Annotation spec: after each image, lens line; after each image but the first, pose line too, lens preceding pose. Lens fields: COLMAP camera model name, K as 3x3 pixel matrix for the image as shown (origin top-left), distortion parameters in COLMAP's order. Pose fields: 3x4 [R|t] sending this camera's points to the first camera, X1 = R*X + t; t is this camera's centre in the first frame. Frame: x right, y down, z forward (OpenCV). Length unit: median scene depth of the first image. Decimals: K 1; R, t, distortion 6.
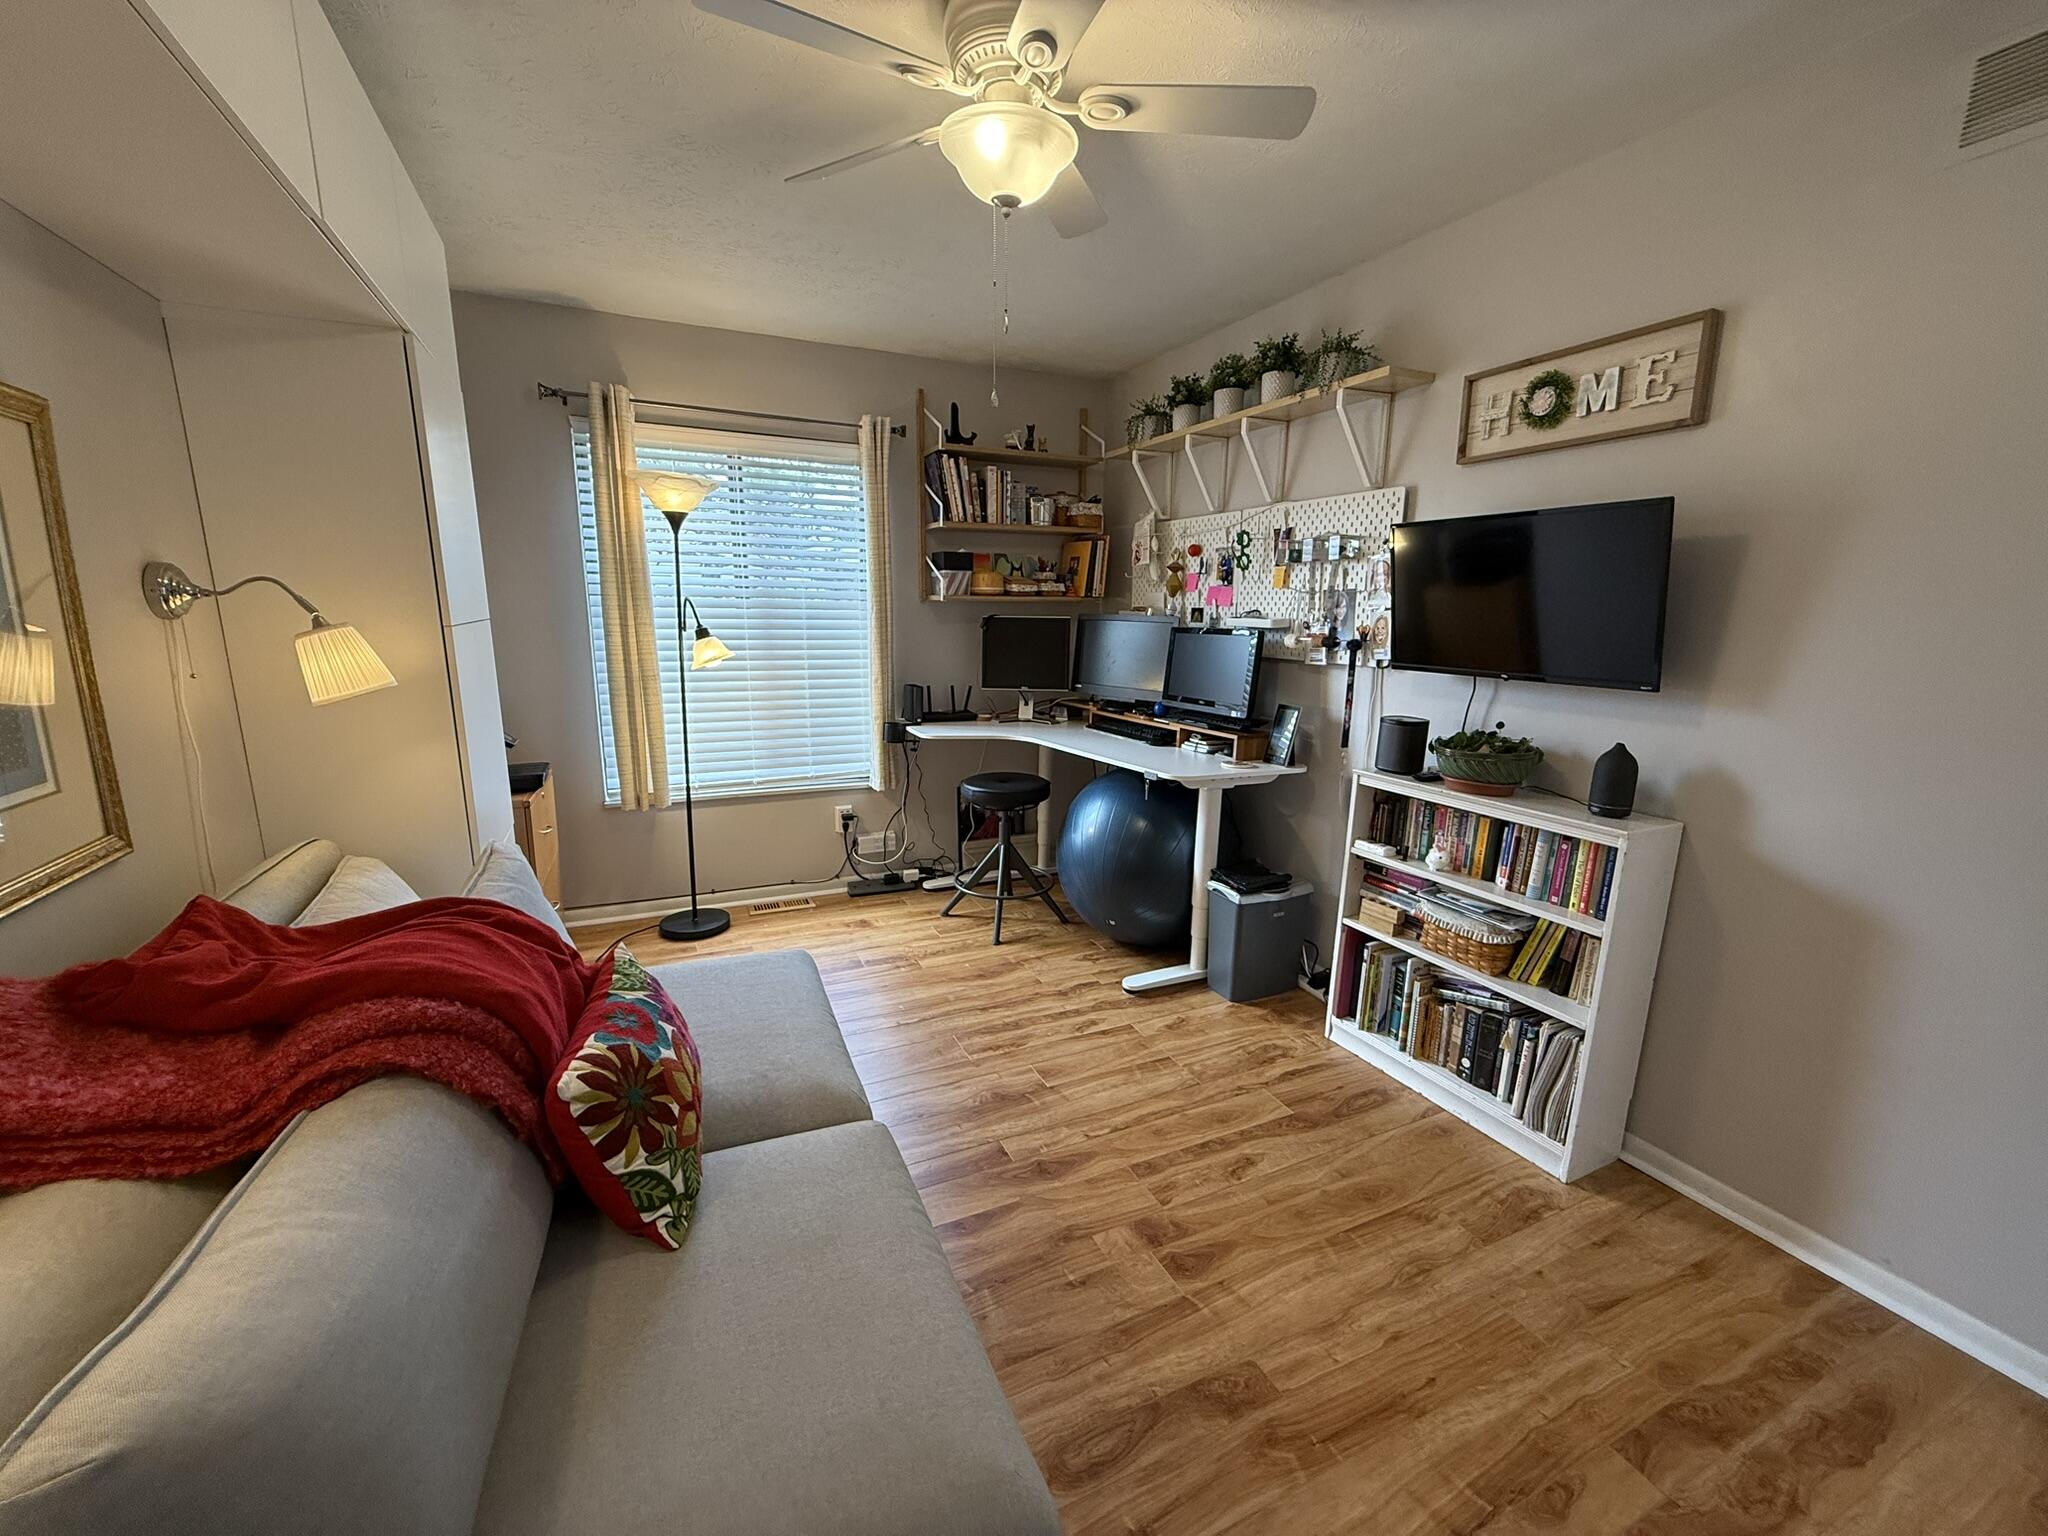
lens RADIAL K [[811.8, 0, 1023.0], [0, 811.8, 773.0], [0, 0, 1]] dist [-0.001434, 0.000432]
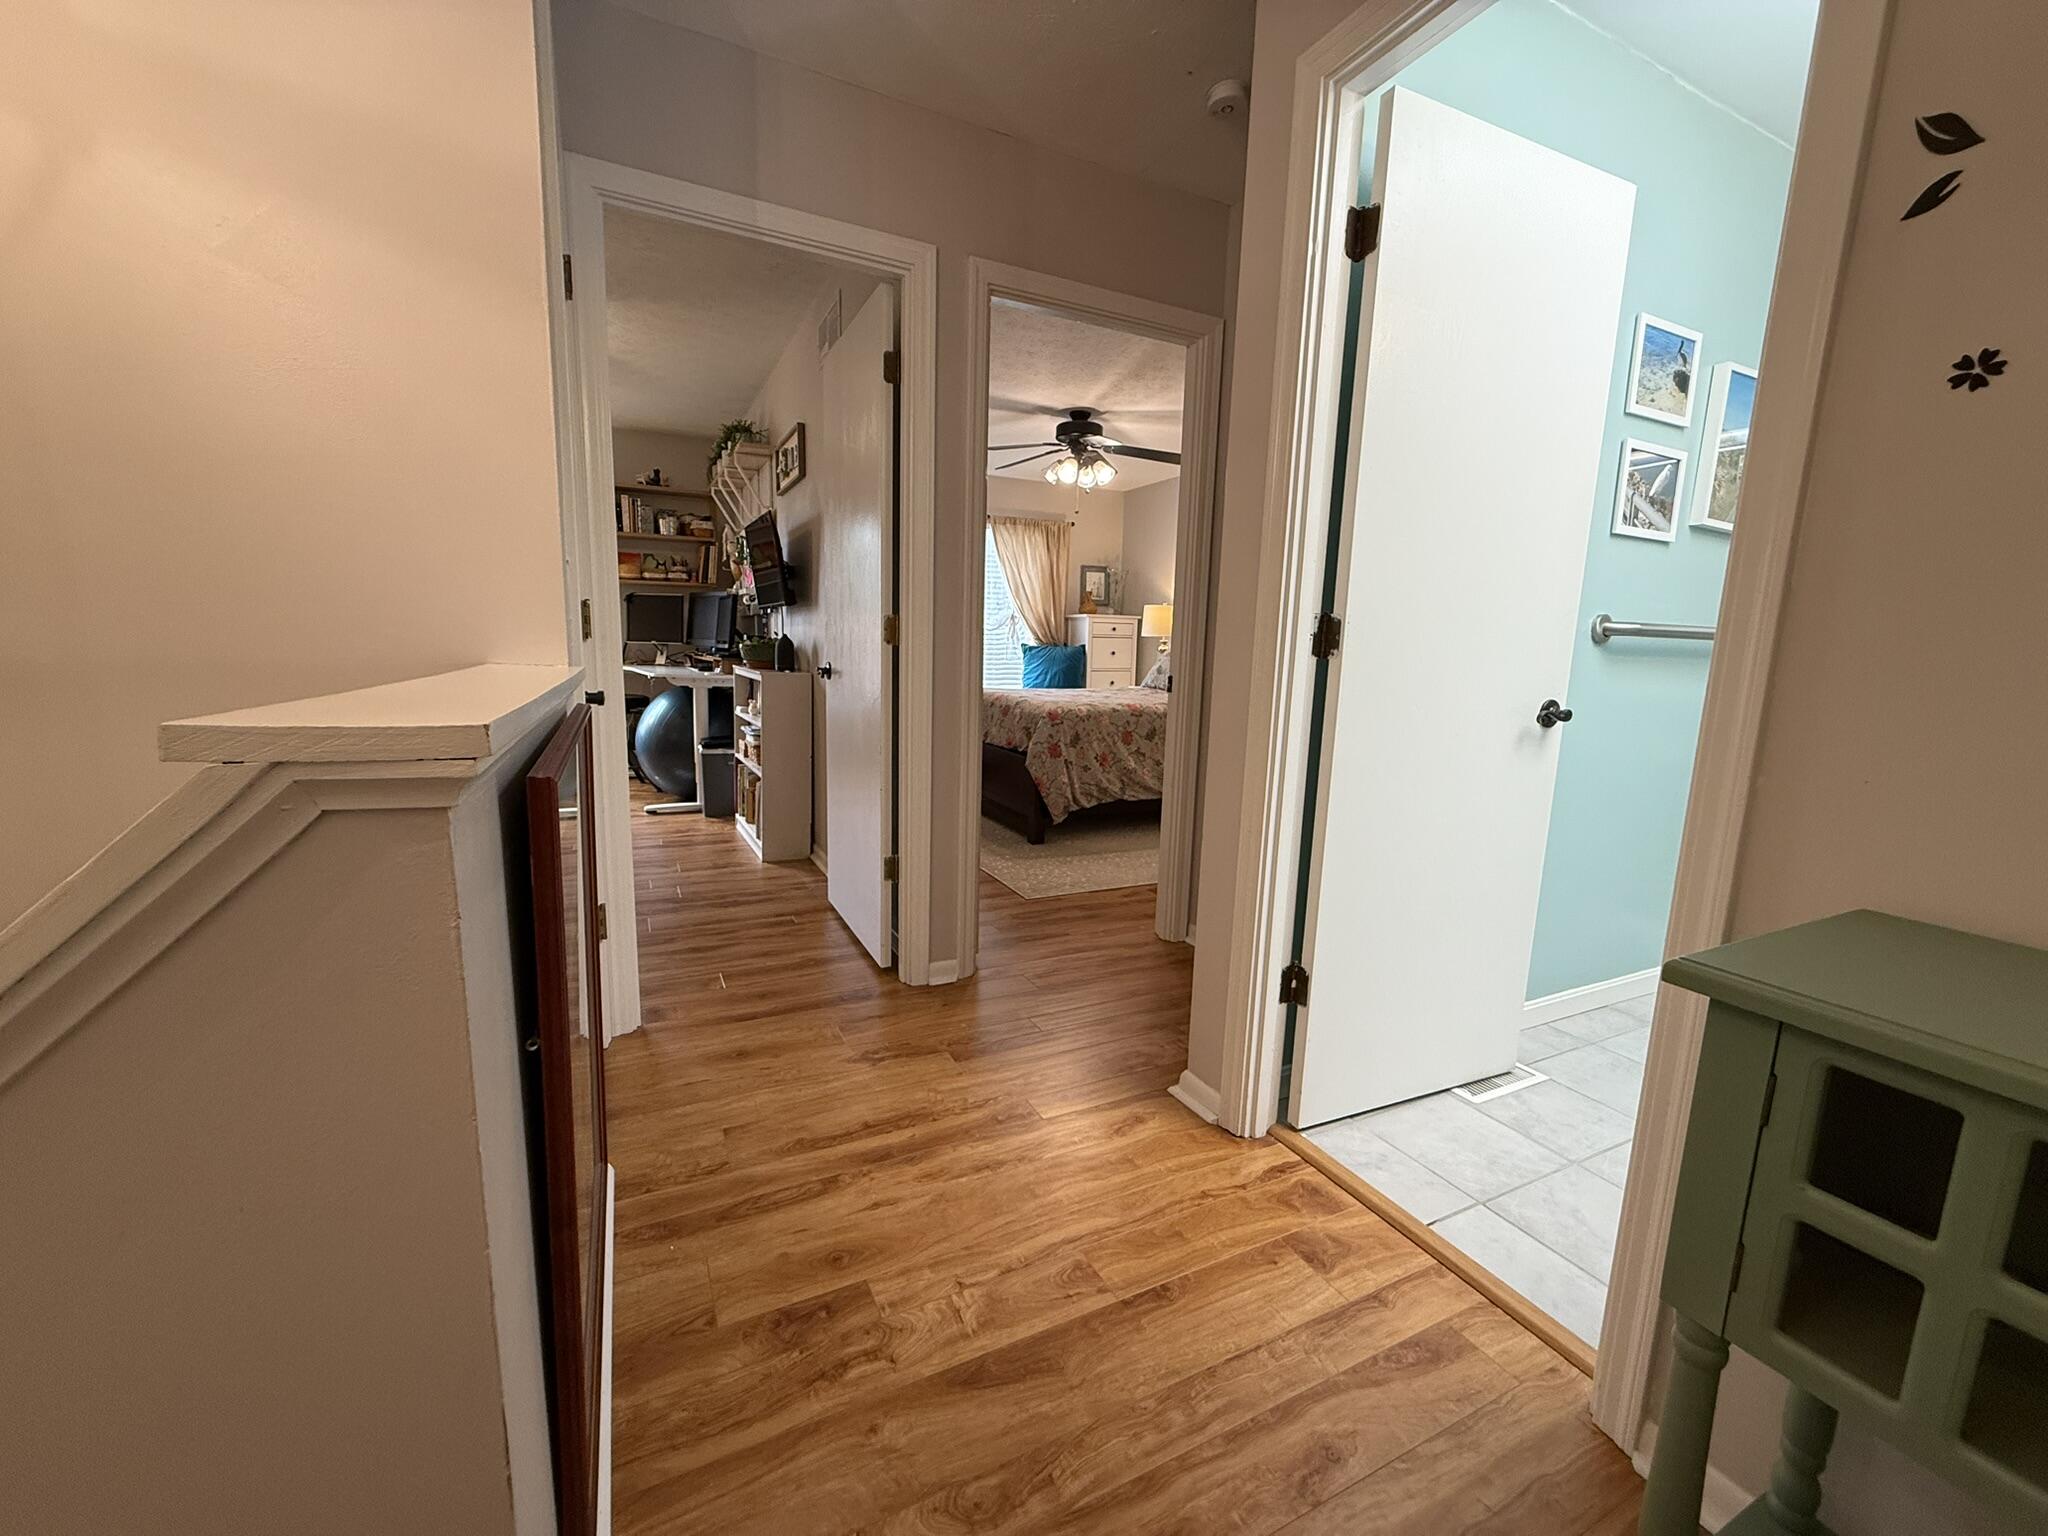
lens RADIAL K [[811.8, 0, 1023.0], [0, 811.8, 773.0], [0, 0, 1]] dist [-0.001434, 0.000432]
pose [[0.999577, 0.012724, 0.026162, 0.652125], [-0.011570, 0.998974, -0.043789, 0.196224], [-0.026693, 0.043467, 0.998698, -0.505185]]
